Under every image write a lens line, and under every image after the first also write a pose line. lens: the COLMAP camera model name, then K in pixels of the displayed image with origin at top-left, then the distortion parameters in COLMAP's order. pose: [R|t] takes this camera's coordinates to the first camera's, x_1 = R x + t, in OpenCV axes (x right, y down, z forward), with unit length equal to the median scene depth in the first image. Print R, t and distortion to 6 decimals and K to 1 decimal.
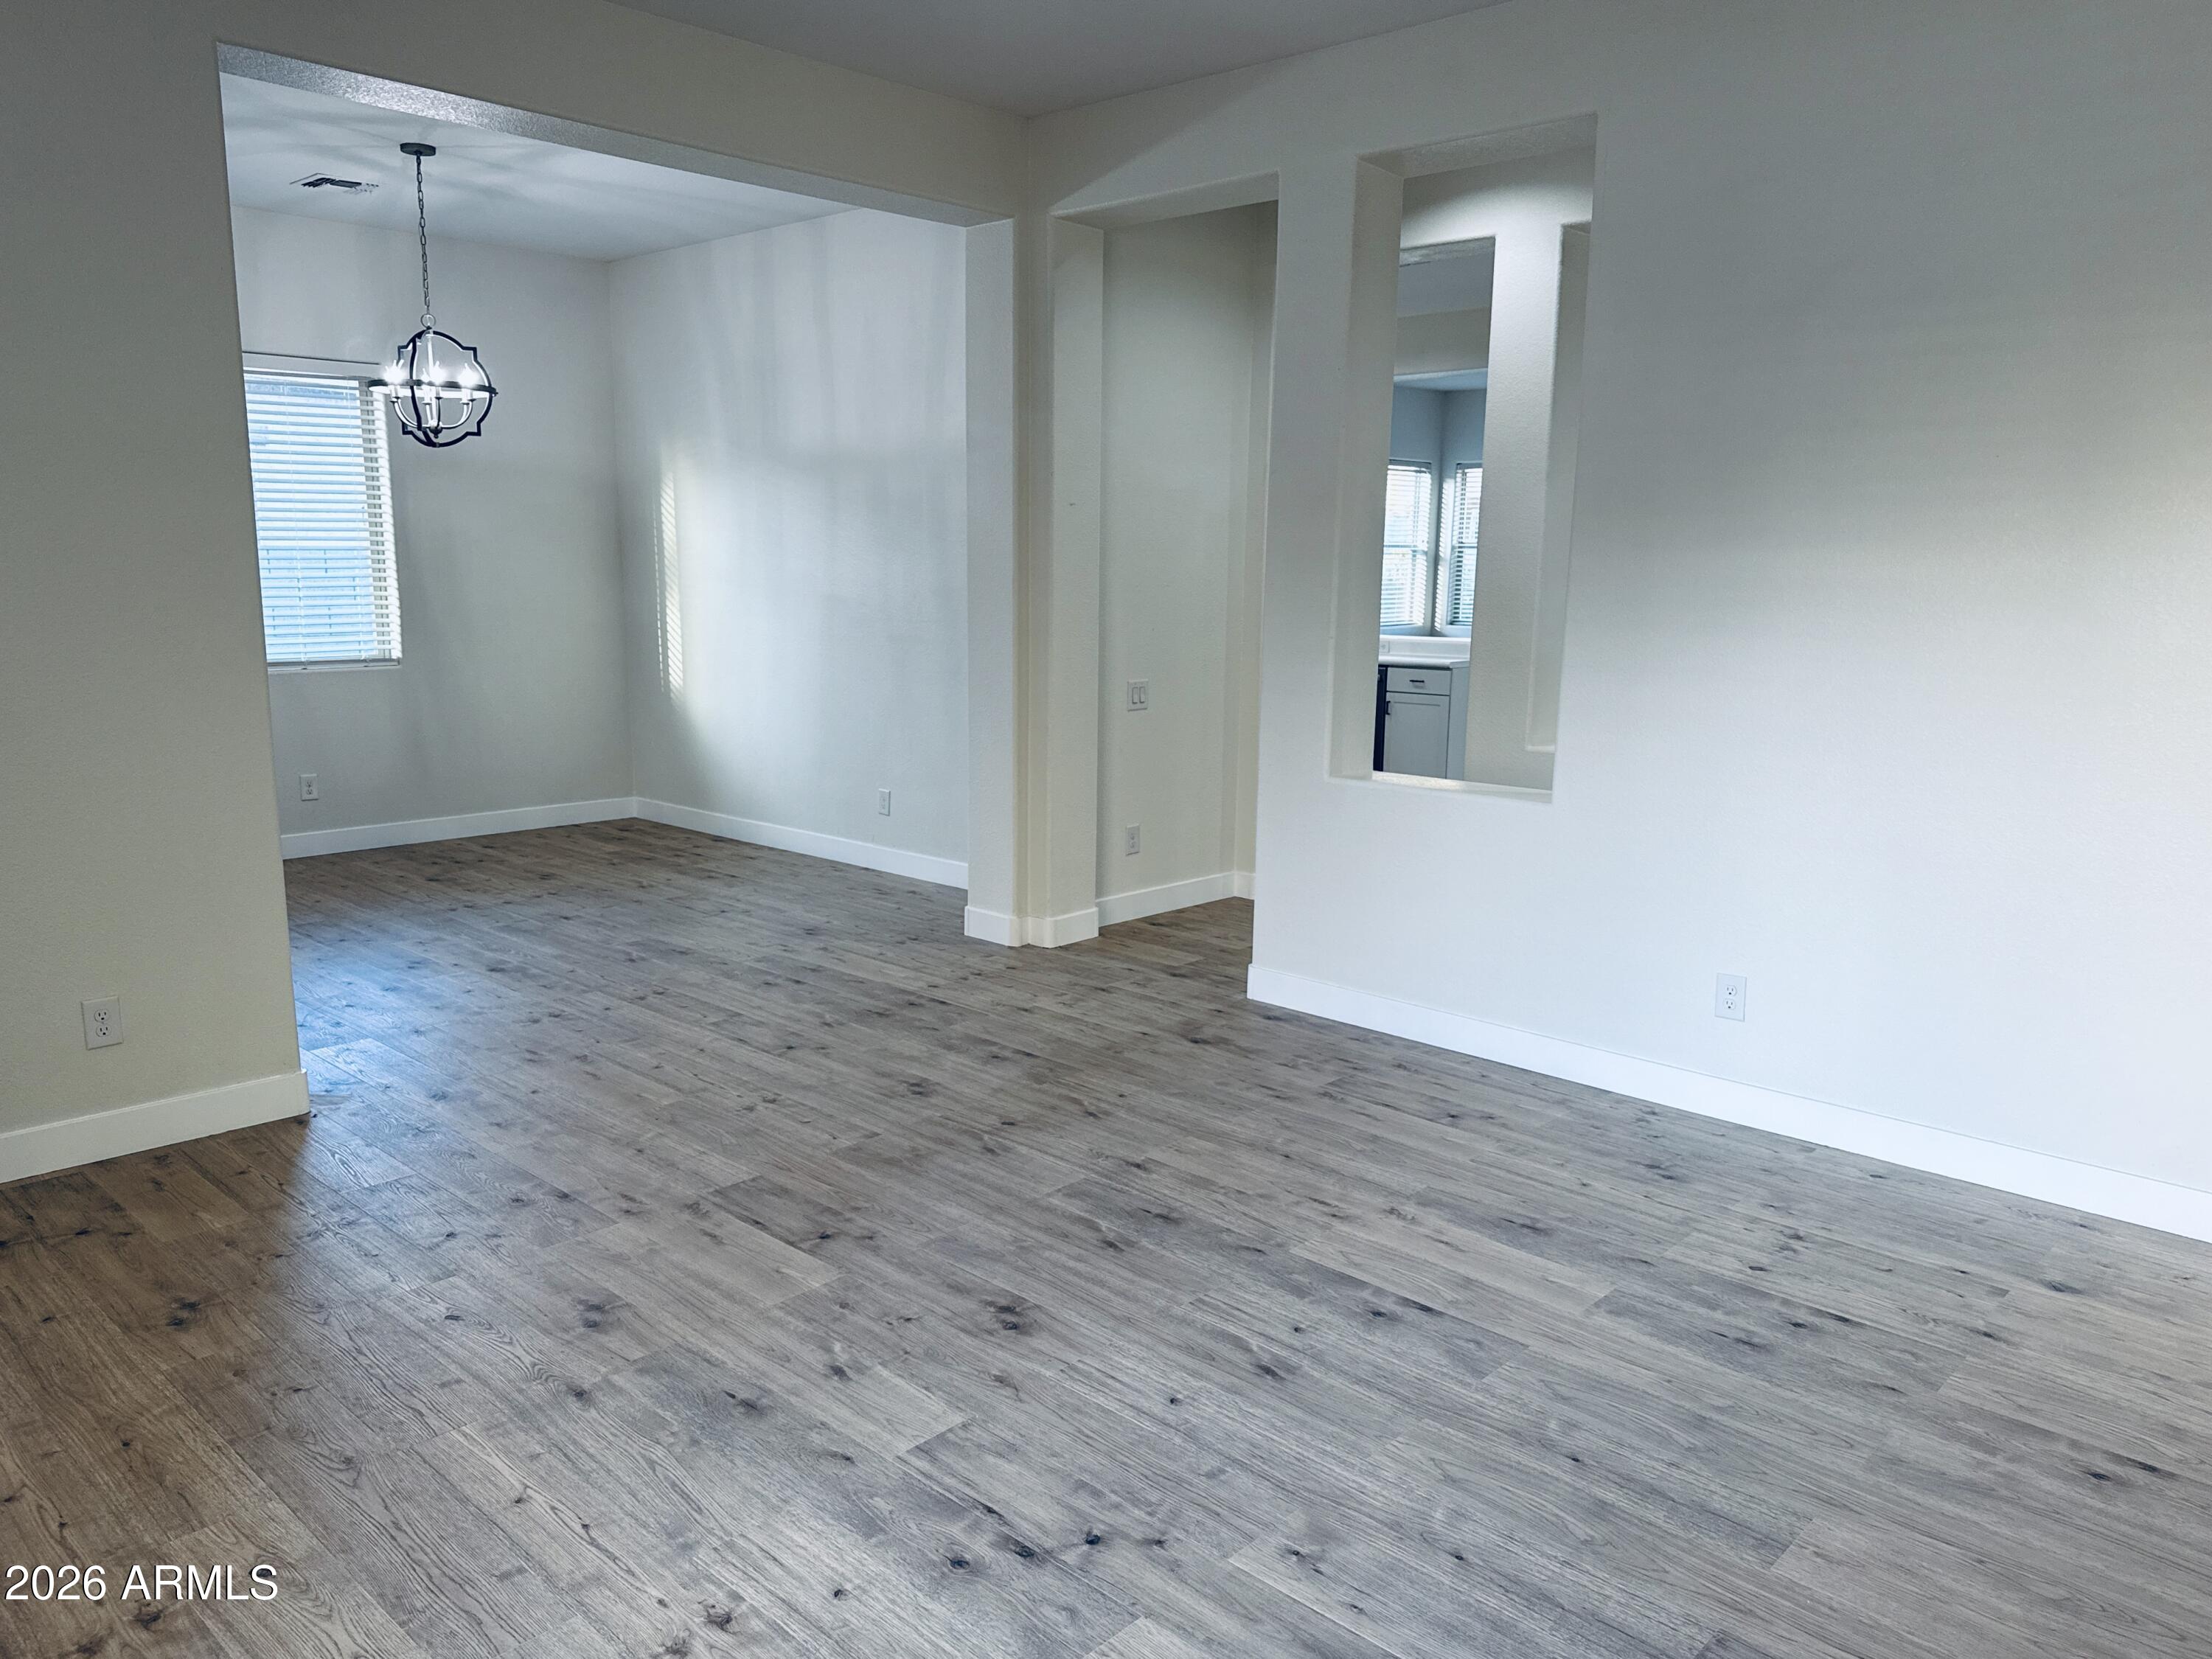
lens RADIAL K [[1591.7, 0, 1107.8], [0, 1591.7, 806.2], [0, 0, 1]] dist [0.138330, -0.225956]
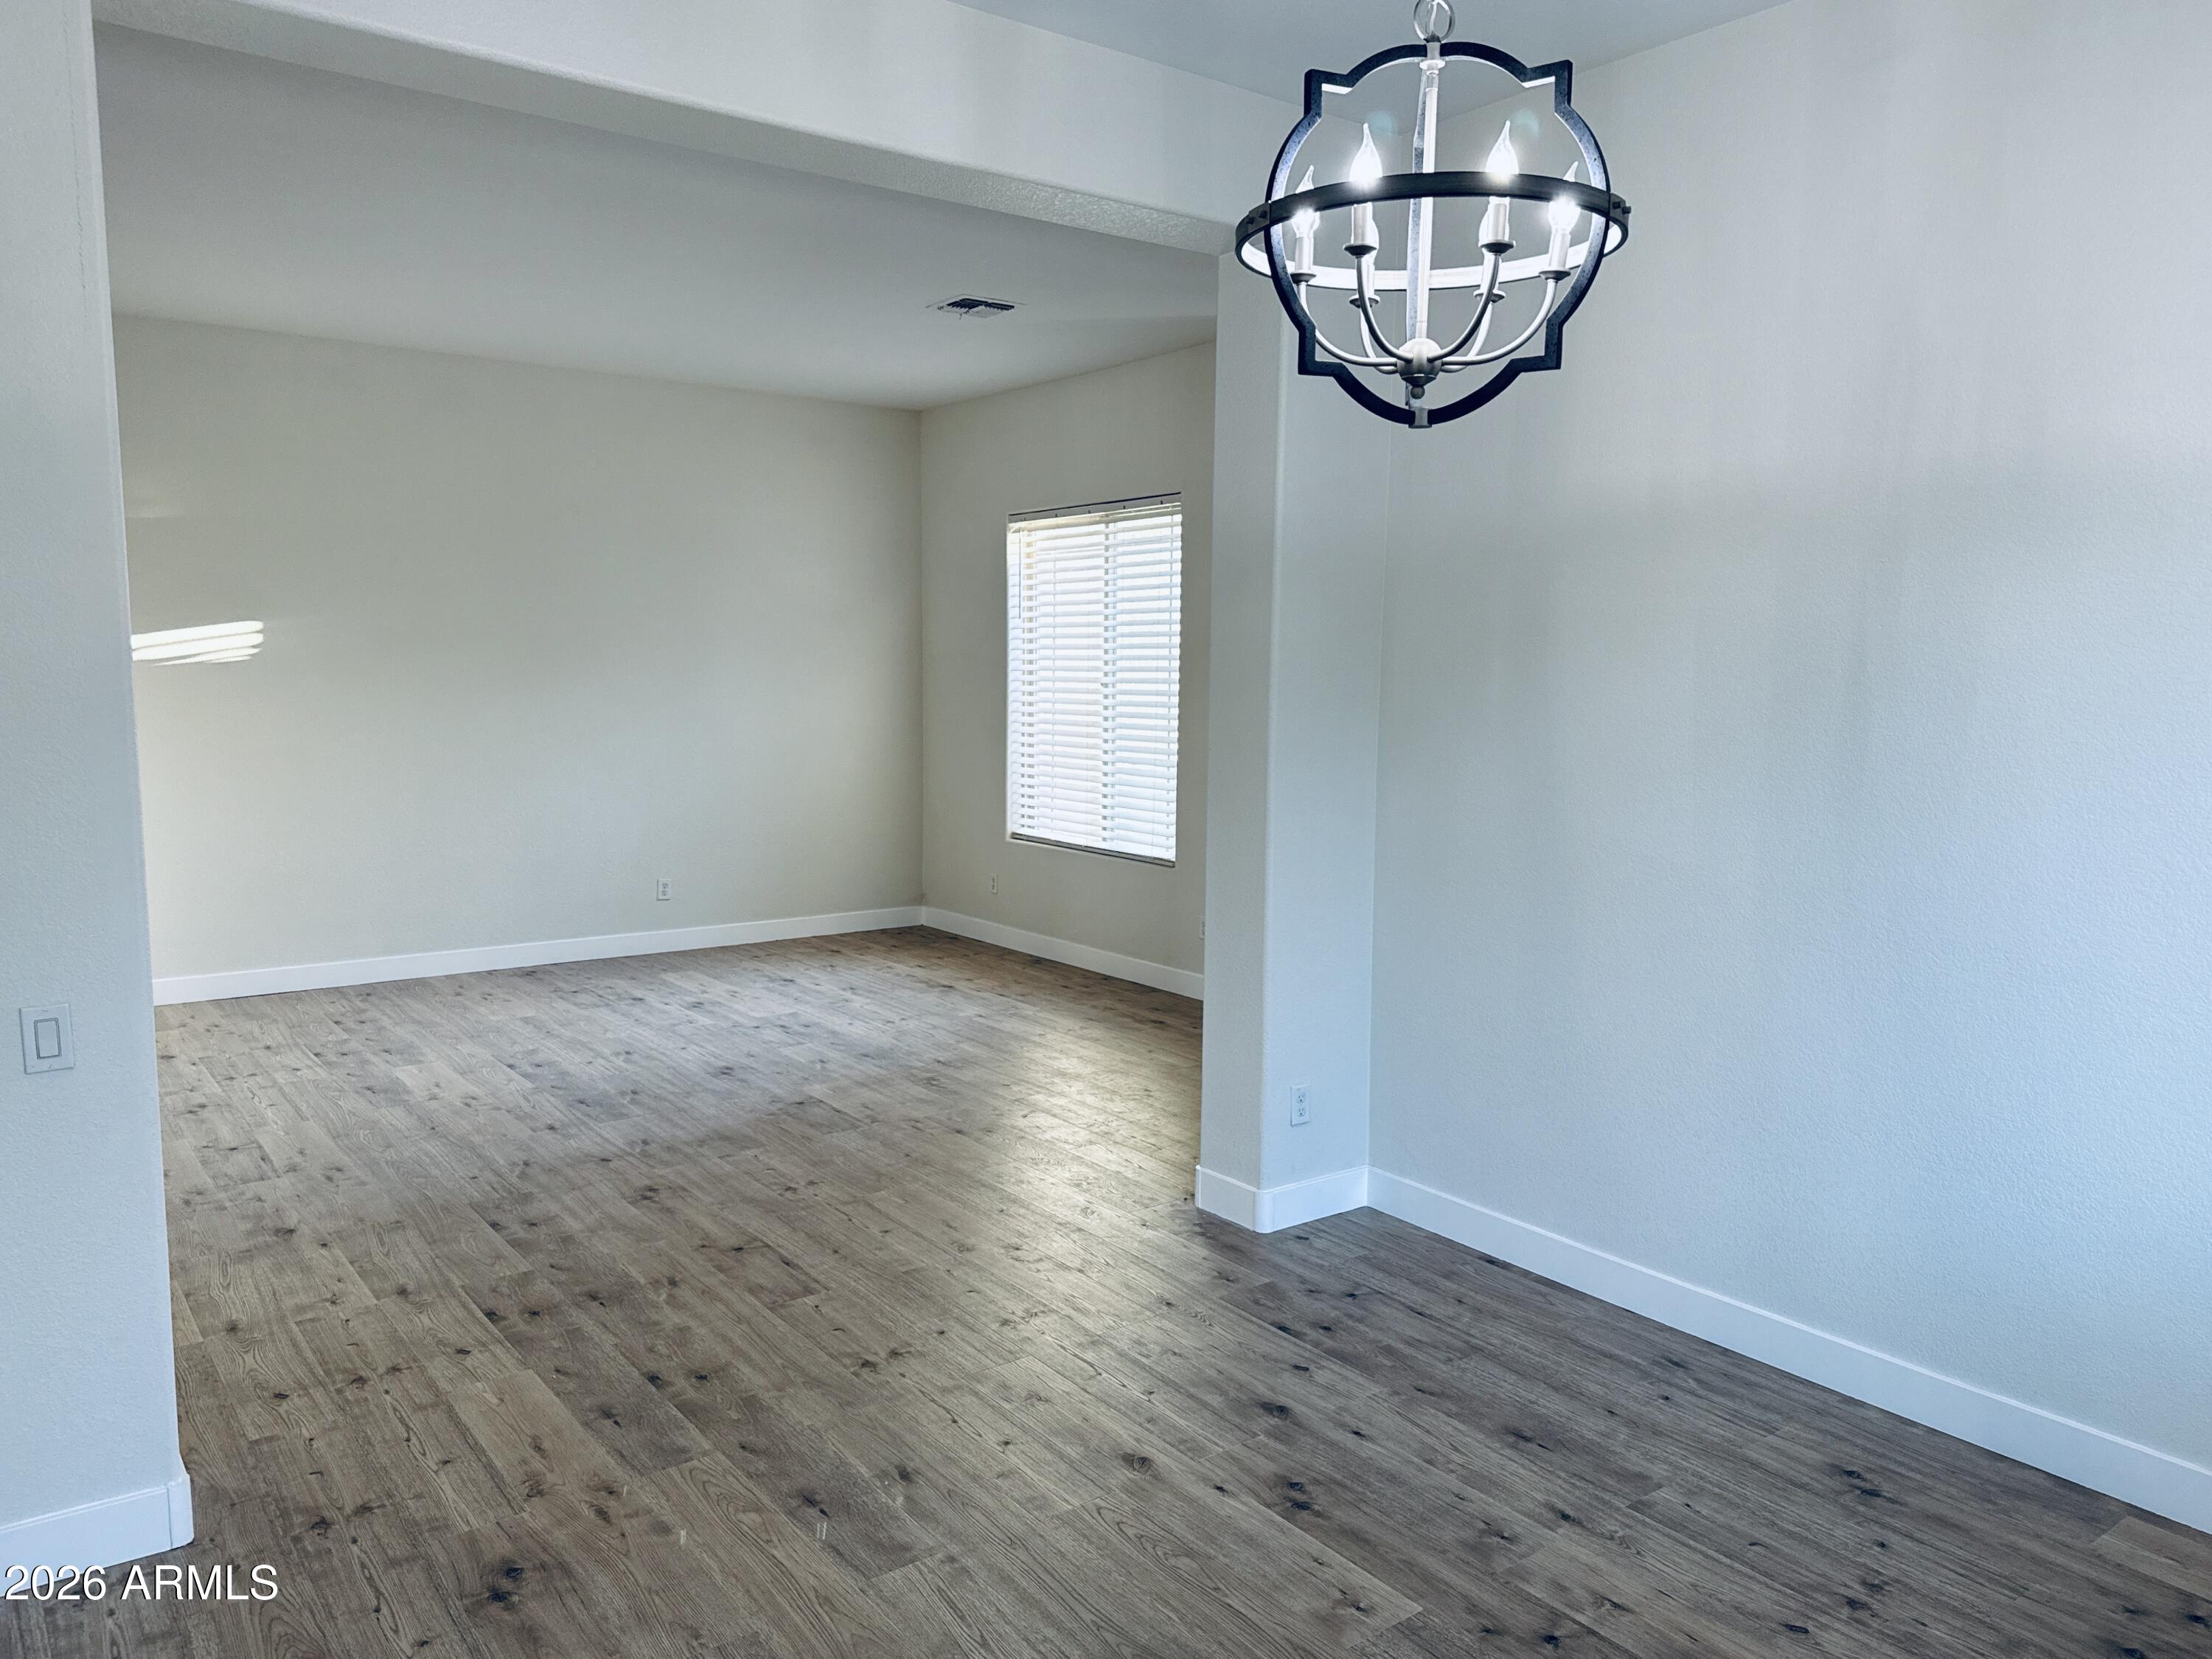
lens RADIAL K [[1565.3, 0, 1103.3], [0, 1565.3, 840.3], [0, 0, 1]] dist [0.137200, -0.211546]
pose [[-0.984874, -0.039991, 0.168594, -0.652067], [0.006551, 0.963713, 0.266861, -0.361052], [-0.173148, 0.263929, -0.948874, 2.121934]]
